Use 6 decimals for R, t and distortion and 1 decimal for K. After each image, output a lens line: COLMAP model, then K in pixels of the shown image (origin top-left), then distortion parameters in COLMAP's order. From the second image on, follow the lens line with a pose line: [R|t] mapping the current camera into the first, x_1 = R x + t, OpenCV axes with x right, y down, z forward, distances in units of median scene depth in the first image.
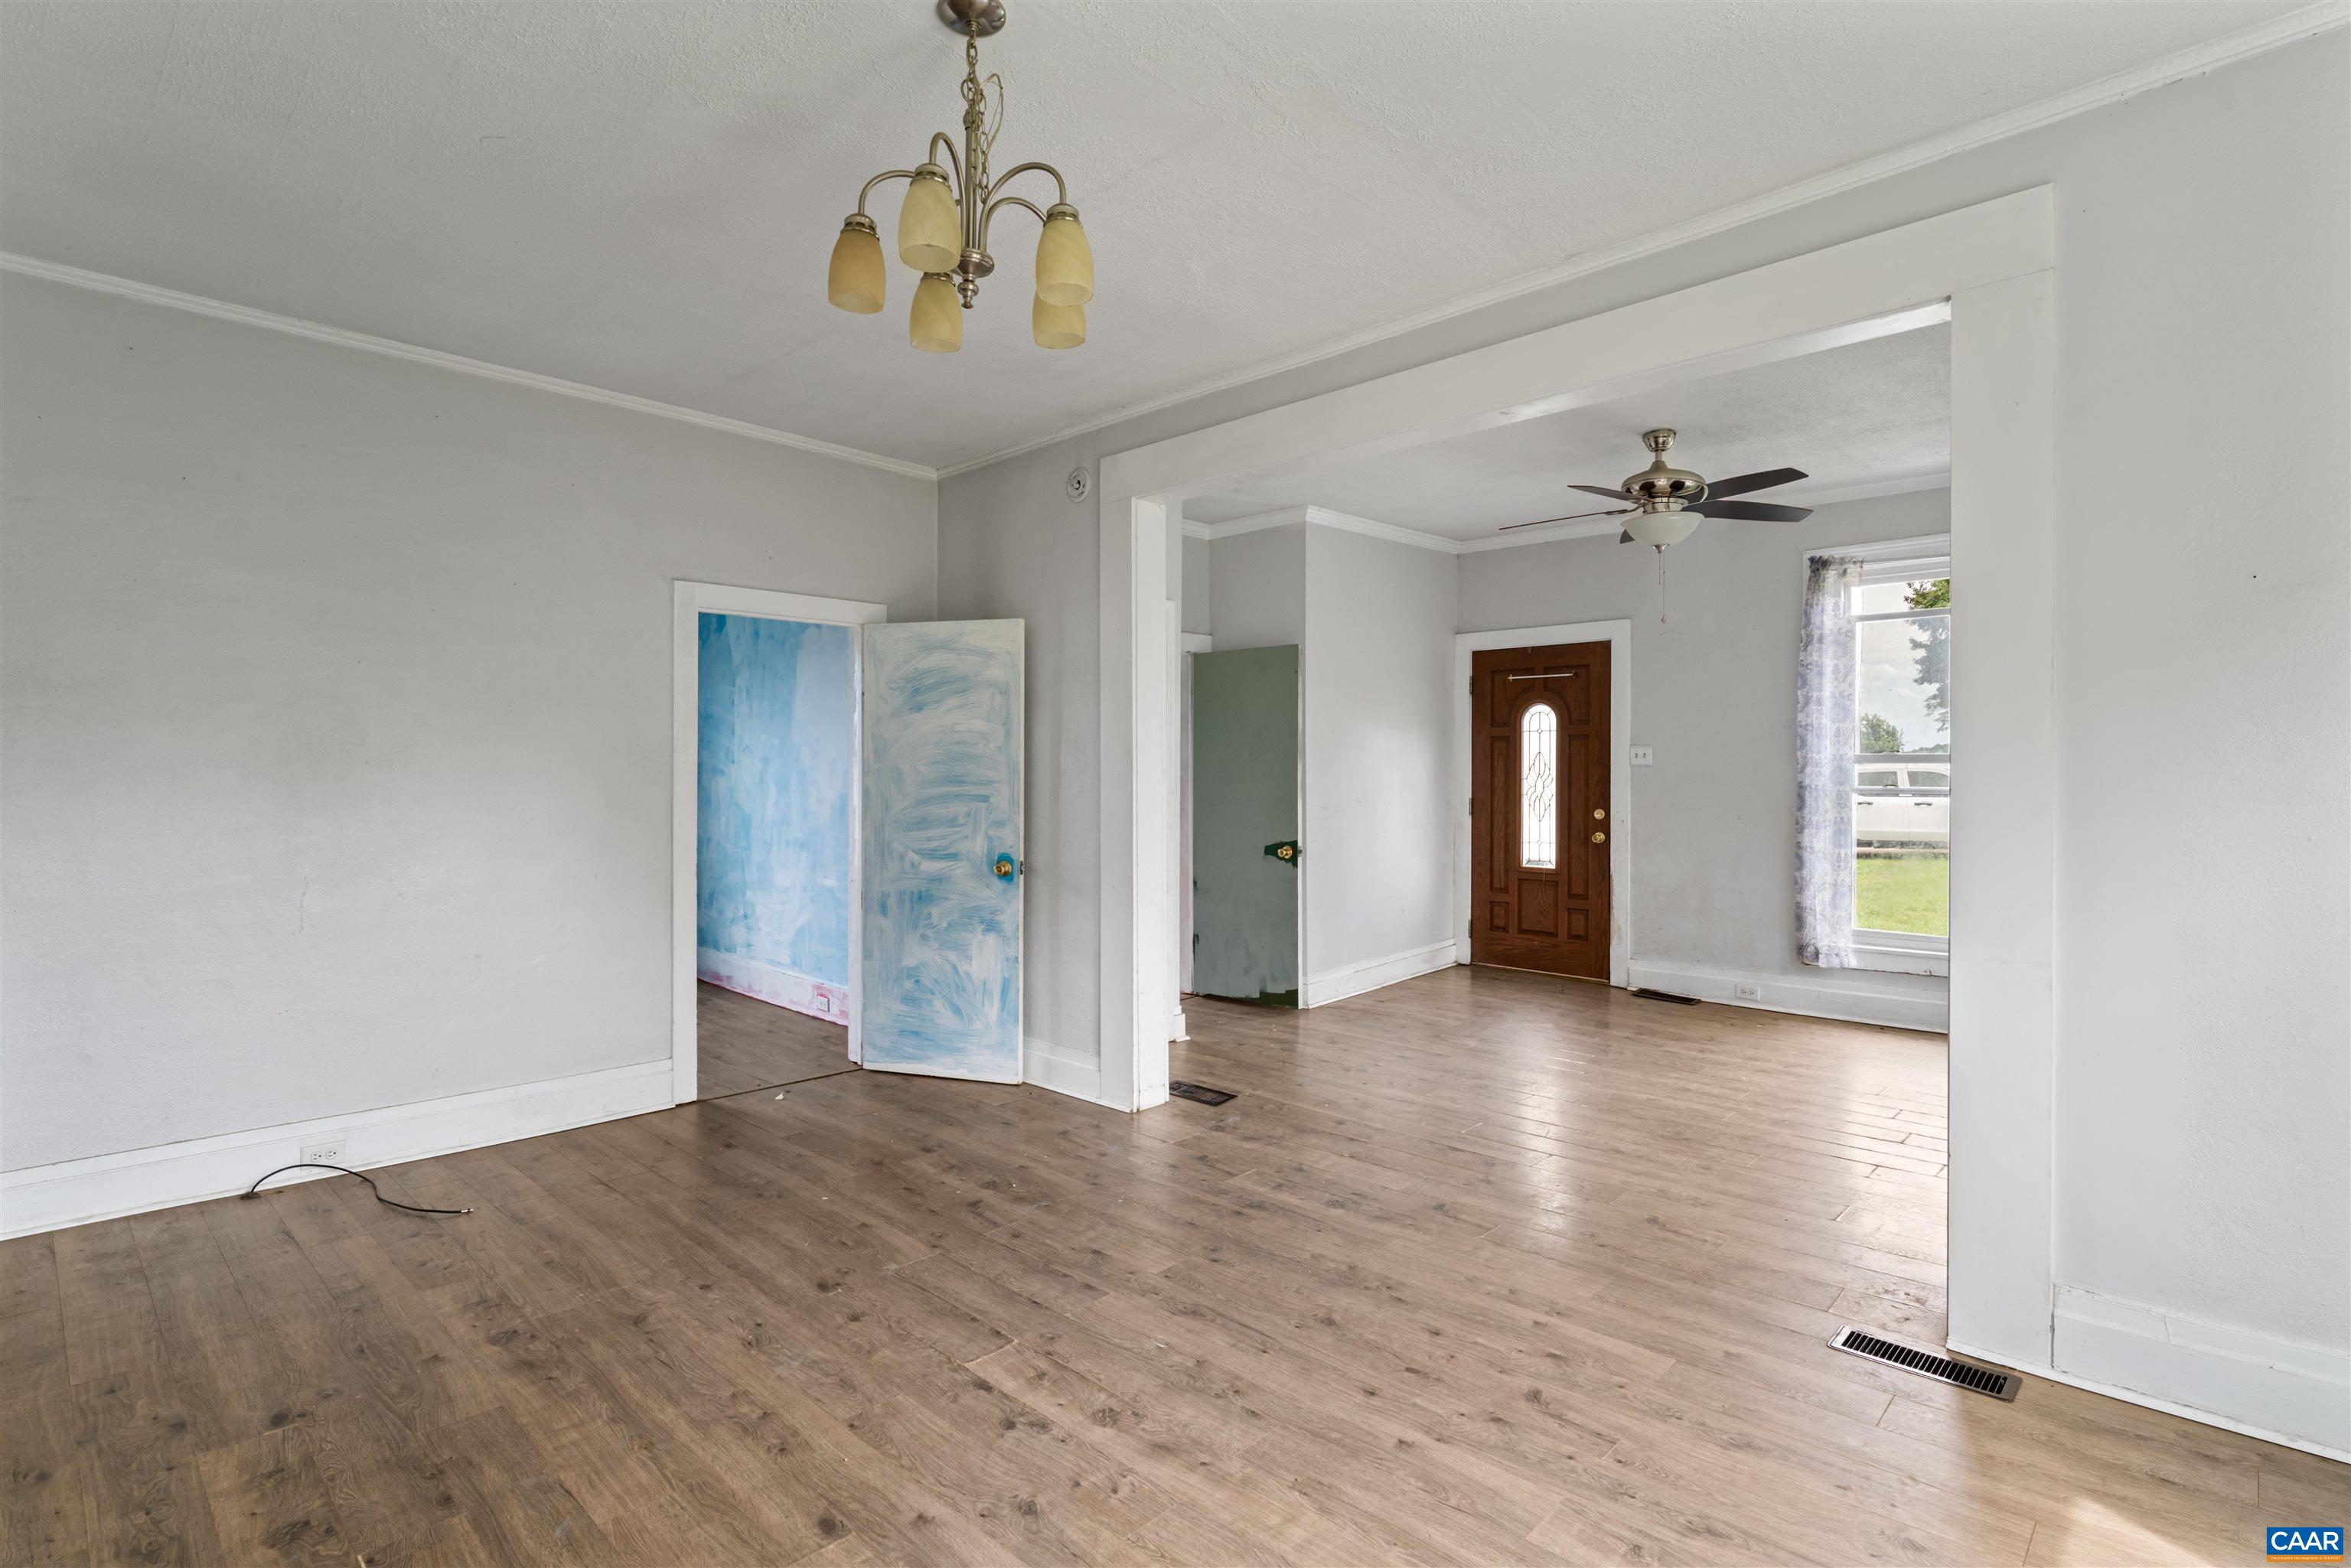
lens RADIAL K [[1145.2, 0, 1175.5], [0, 1145.2, 784.0], [0, 0, 1]] dist [-0.000741, -0.000202]
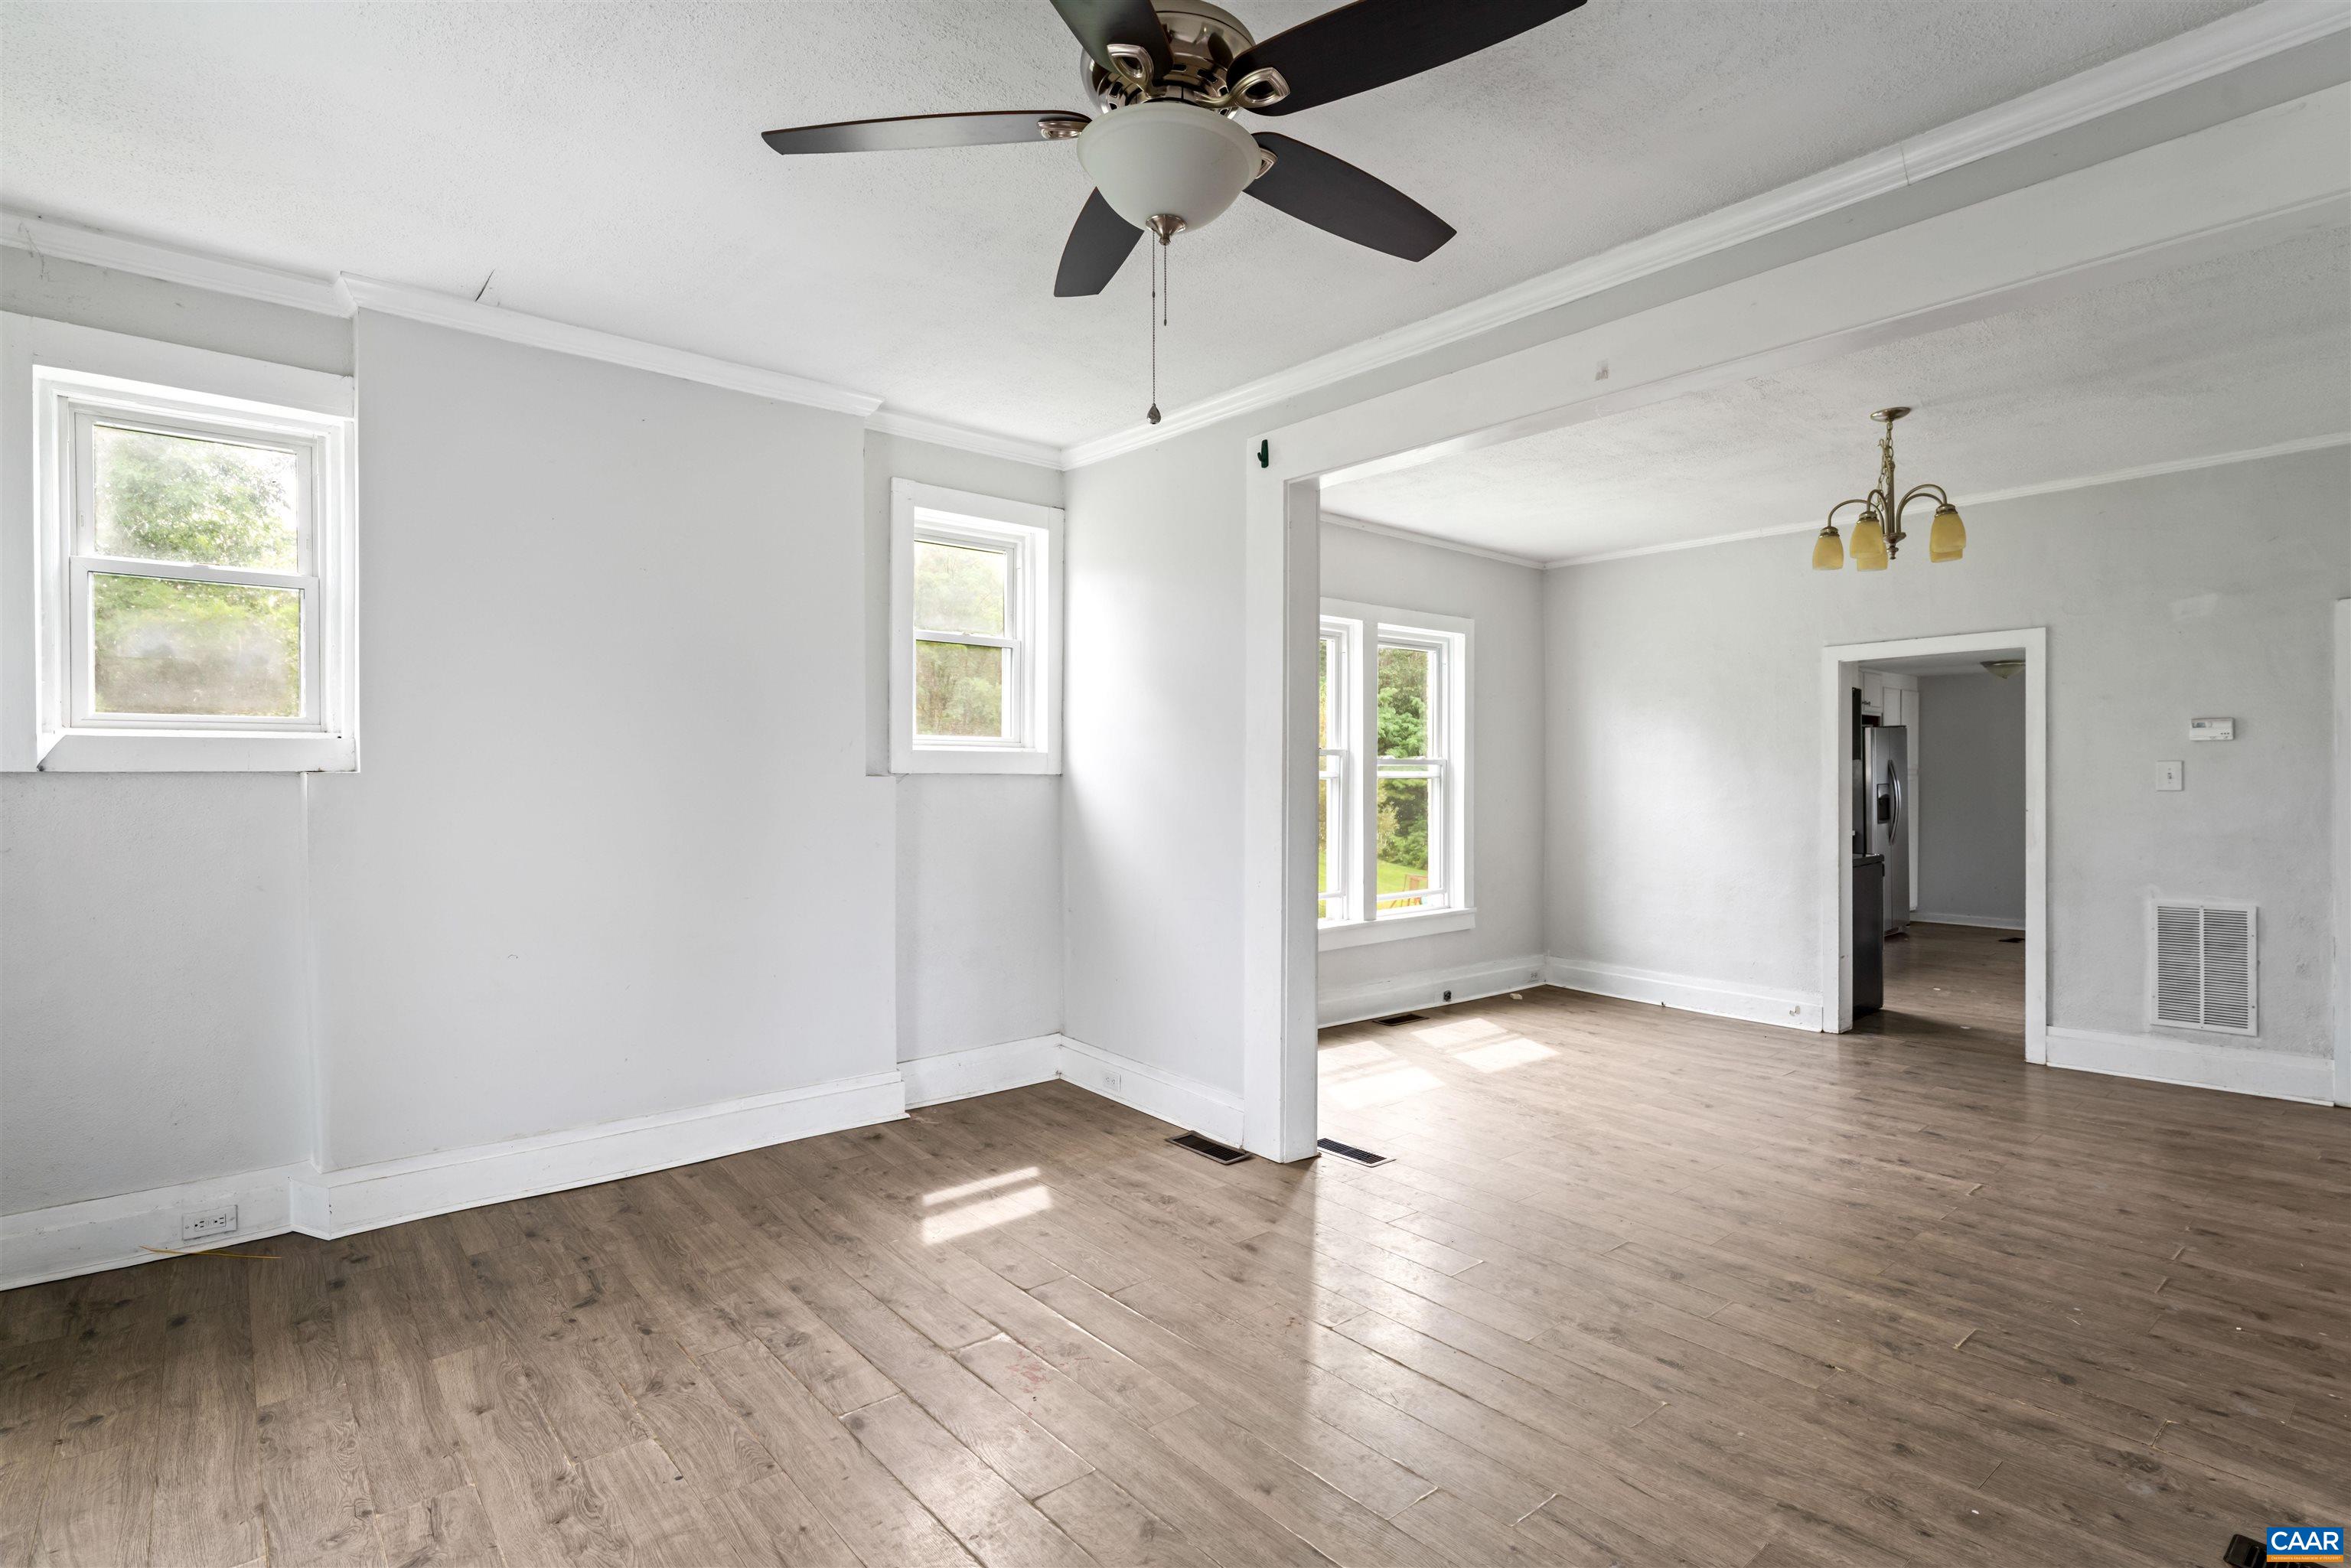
lens RADIAL K [[1145.2, 0, 1175.5], [0, 1145.2, 784.0], [0, 0, 1]] dist [-0.000741, -0.000202]
pose [[-0.994316, 0.001042, 0.106467, 0.574804], [0.002593, 0.999893, 0.014428, -0.036612], [-0.106441, 0.014622, -0.994212, 2.108237]]
